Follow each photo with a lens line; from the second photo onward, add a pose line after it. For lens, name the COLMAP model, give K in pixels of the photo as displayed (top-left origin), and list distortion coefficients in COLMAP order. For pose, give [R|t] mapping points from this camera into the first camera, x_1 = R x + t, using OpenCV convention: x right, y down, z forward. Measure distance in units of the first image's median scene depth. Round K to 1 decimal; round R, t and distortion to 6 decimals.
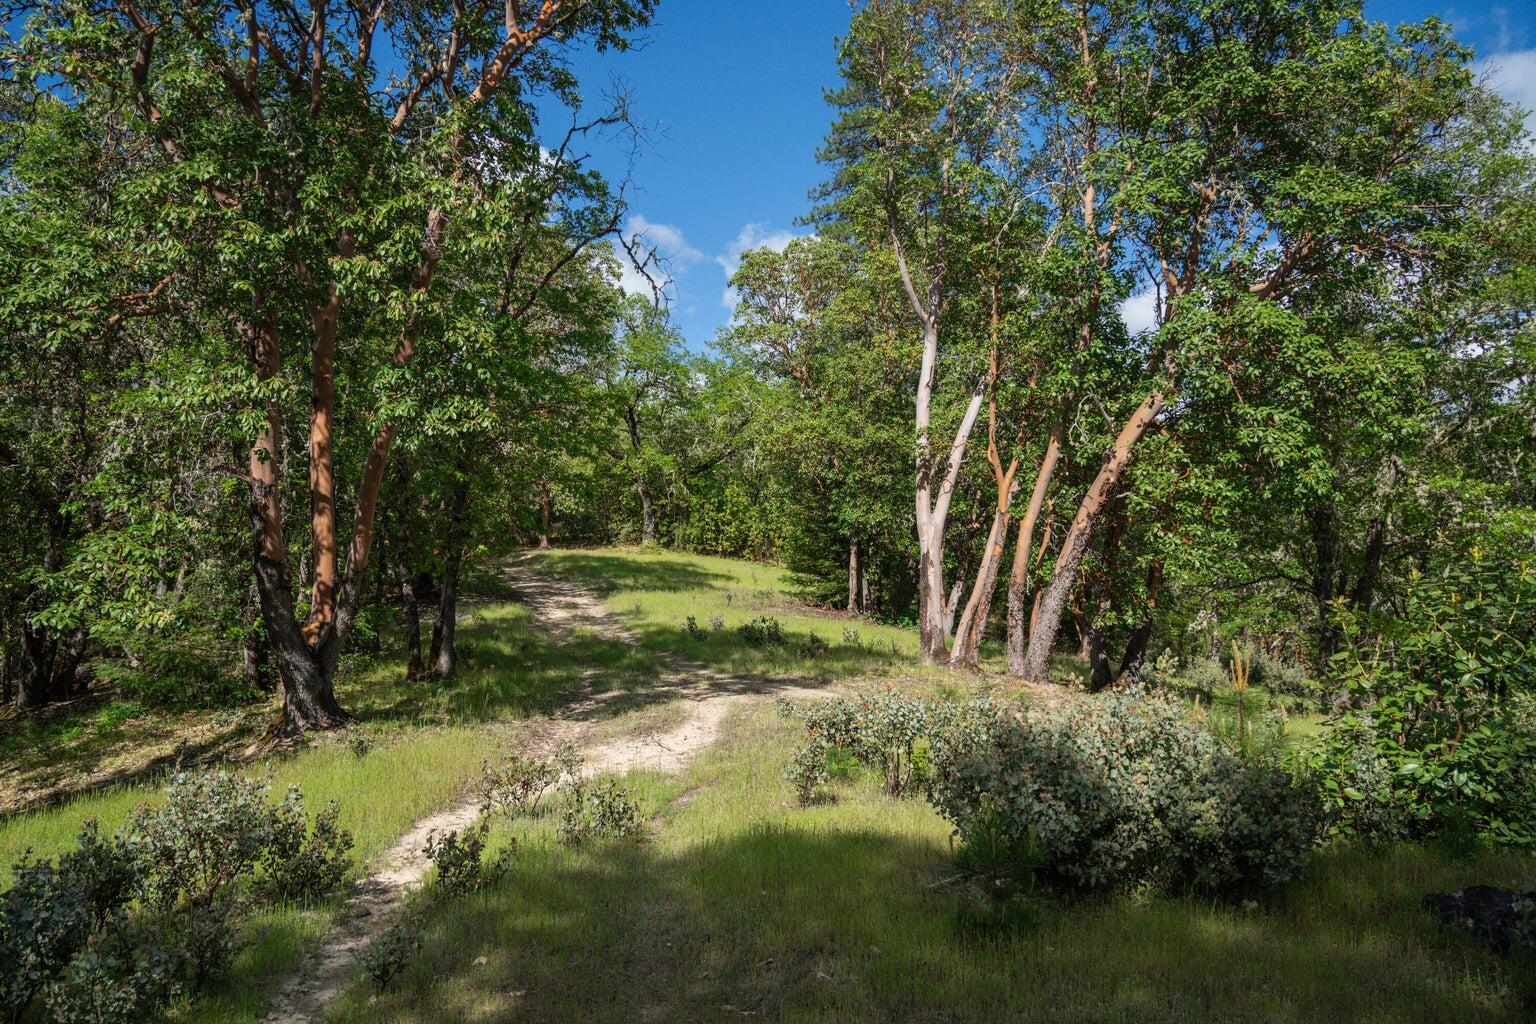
lens RADIAL K [[1227.7, 0, 768.6], [0, 1227.7, 510.8], [0, 0, 1]] dist [-0.062344, 0.061194]
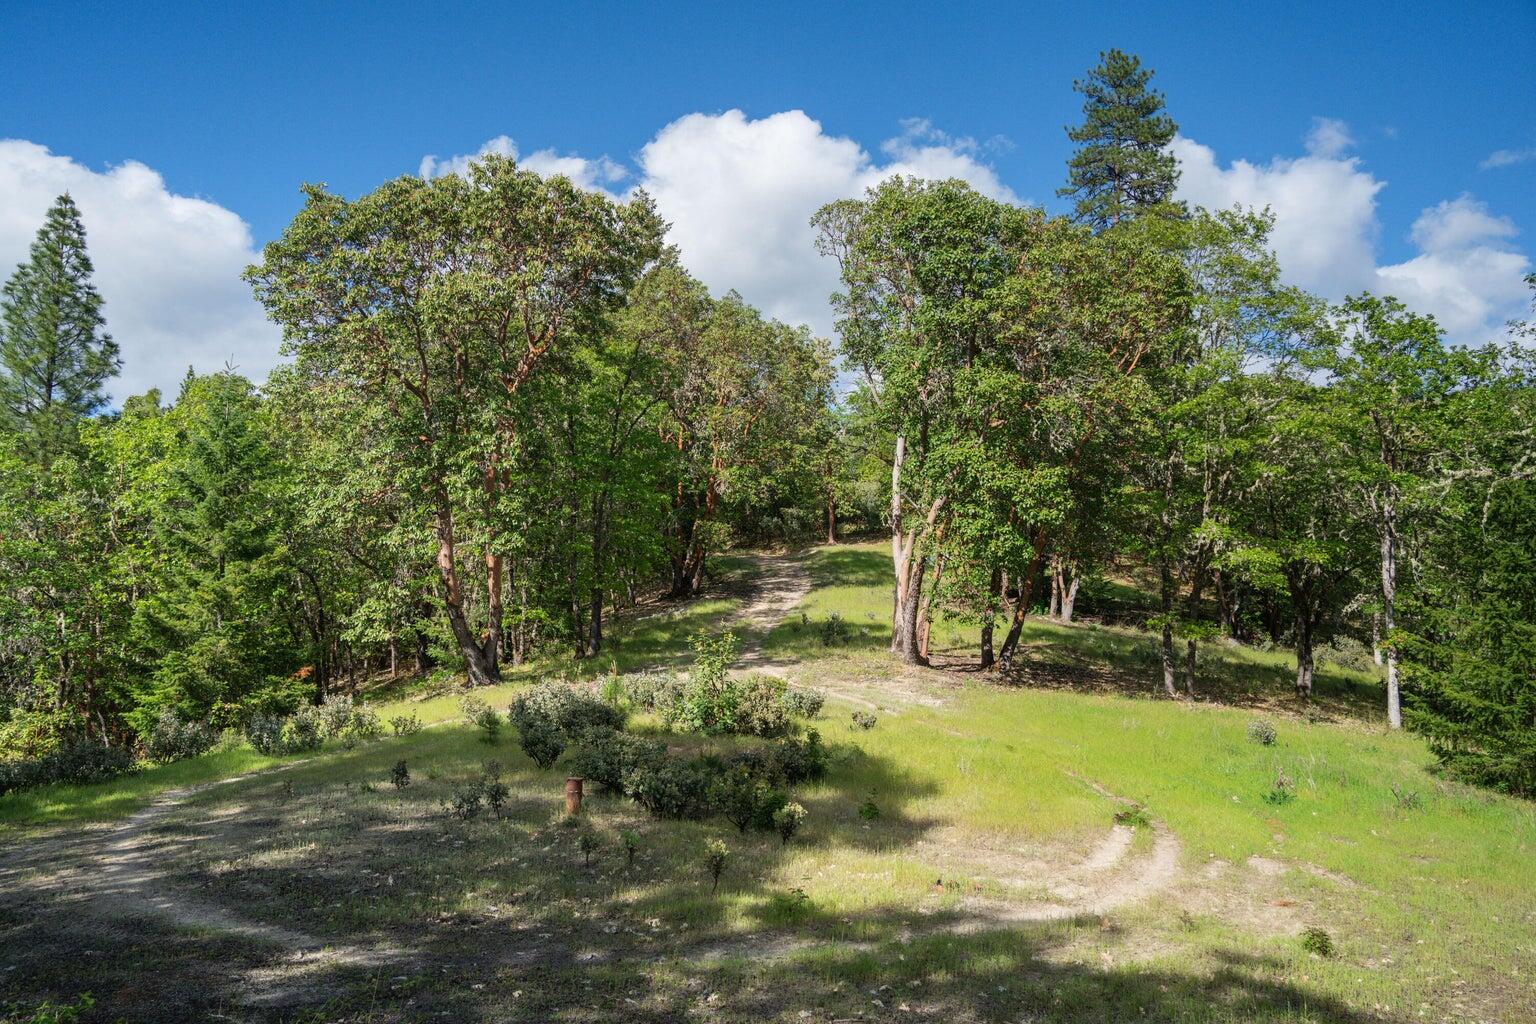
lens RADIAL K [[1227.7, 0, 775.3], [0, 1227.7, 508.3], [0, 0, 1]] dist [-0.062344, 0.061194]
pose [[0.936740, -0.031139, -0.348638, 0.951681], [0.040906, 0.998949, 0.020688, -0.162316], [0.347627, -0.033641, 0.937029, -0.864023]]
